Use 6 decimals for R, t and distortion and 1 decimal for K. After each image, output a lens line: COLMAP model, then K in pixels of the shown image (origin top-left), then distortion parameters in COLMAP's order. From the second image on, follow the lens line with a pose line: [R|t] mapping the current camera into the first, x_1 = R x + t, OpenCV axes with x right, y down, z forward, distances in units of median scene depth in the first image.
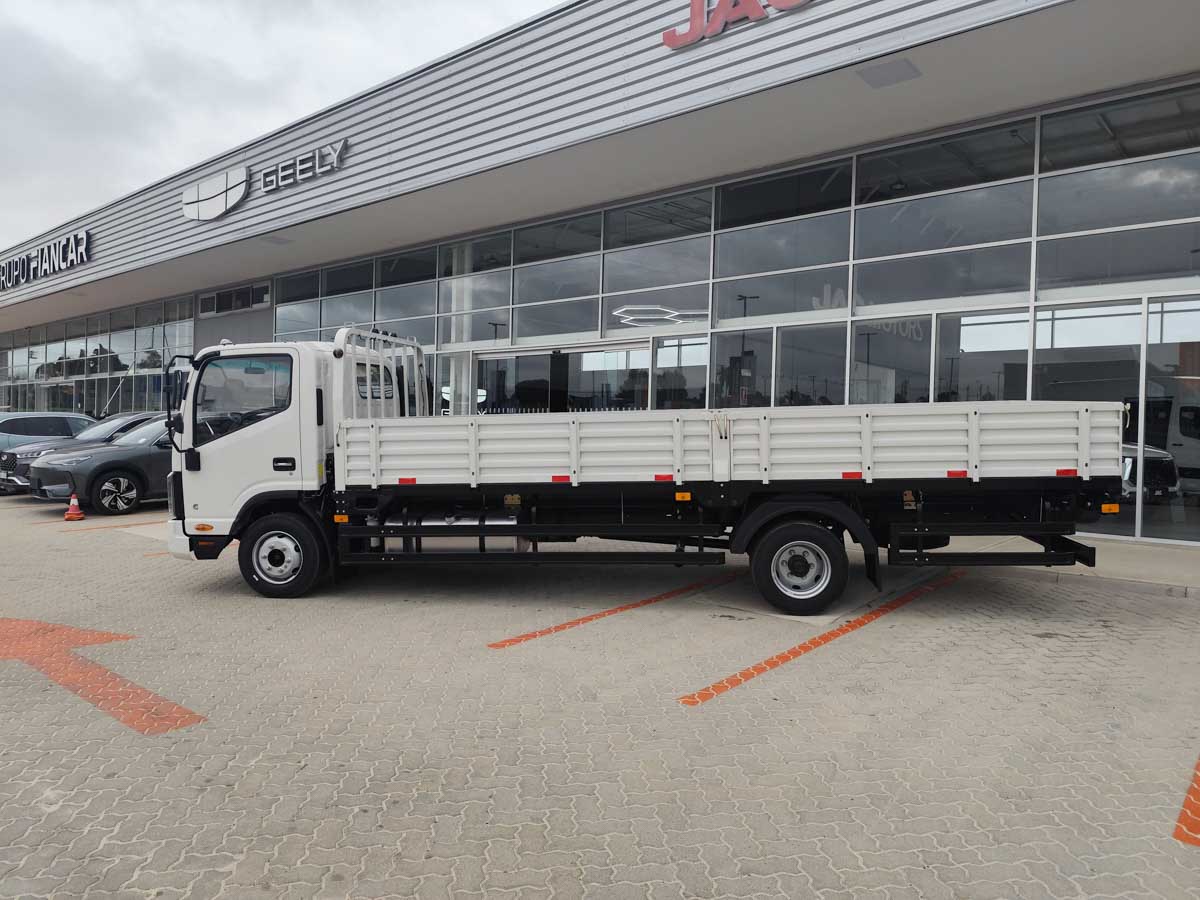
lens RADIAL K [[816.8, 0, 596.7], [0, 816.8, 444.0], [0, 0, 1]] dist [-0.000714, -0.006943]
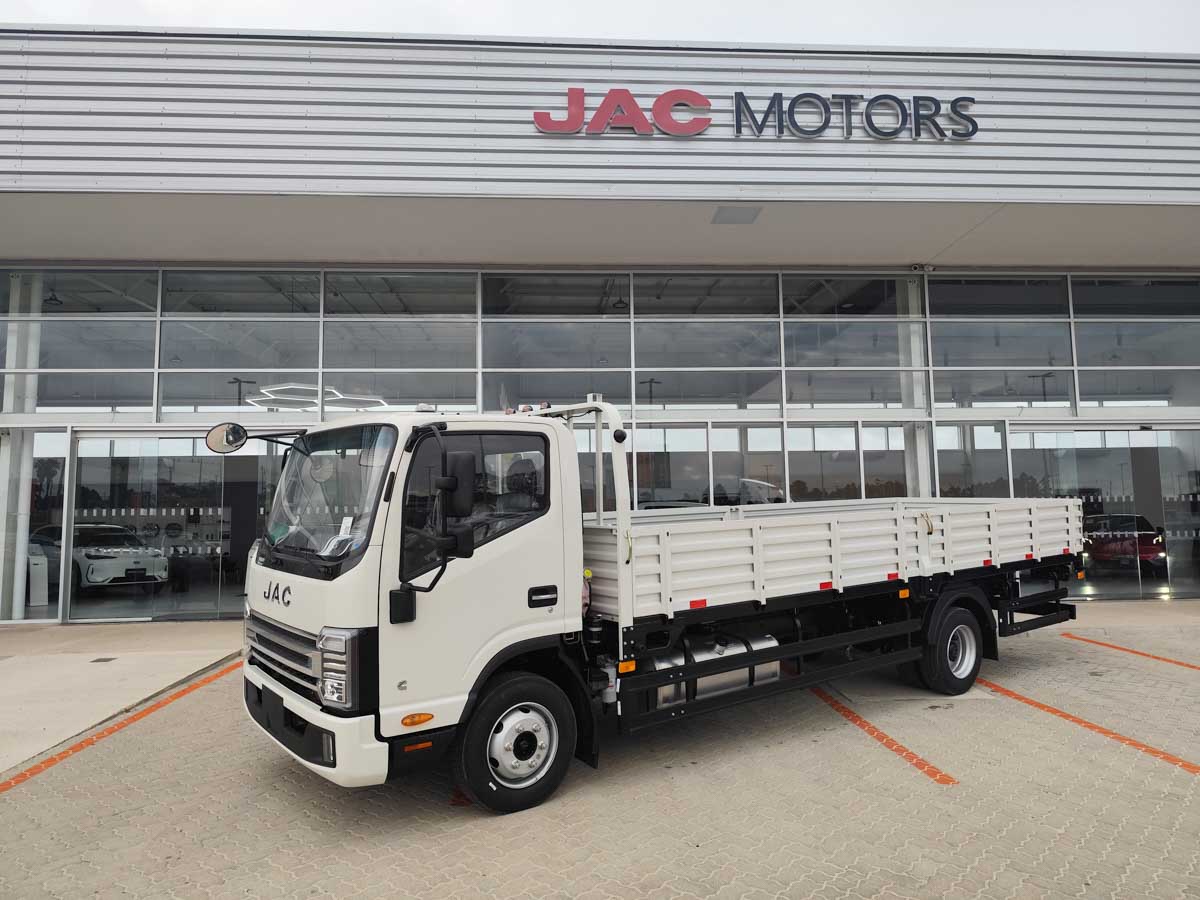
lens RADIAL K [[818.9, 0, 600.0], [0, 818.9, 450.0], [0, 0, 1]] dist [-0.003794, -0.003269]
pose [[0.715518, 0.040146, 0.697440, -0.815666], [0.037467, 0.994705, -0.095695, -0.027867], [-0.697589, 0.094602, 0.710225, 0.486348]]
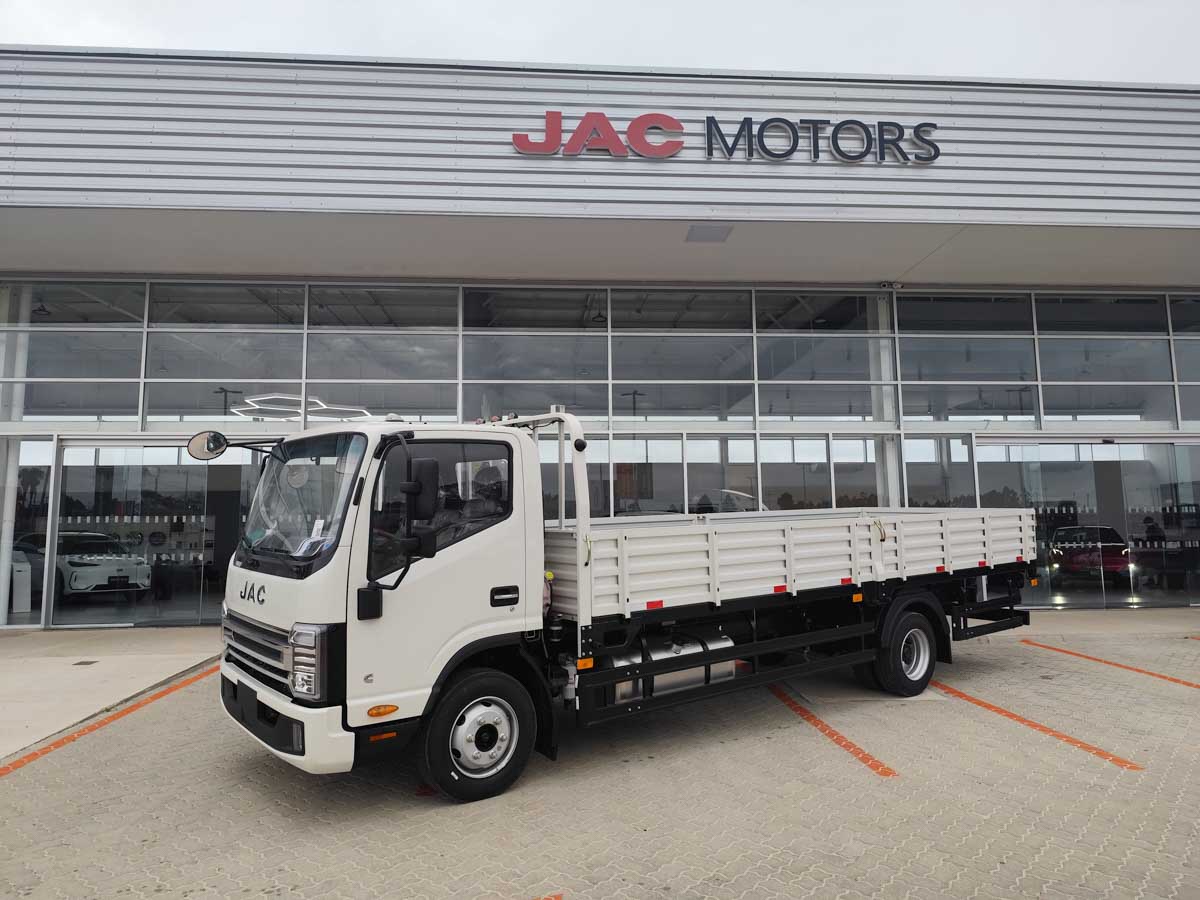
lens RADIAL K [[816.8, 0, 596.7], [0, 816.8, 444.0], [0, 0, 1]] dist [-0.000714, -0.006943]
pose [[0.707361, 0.058641, 0.704416, -0.827069], [0.033852, 0.992599, -0.116626, -0.020247], [-0.706042, 0.106343, 0.700140, 0.440474]]
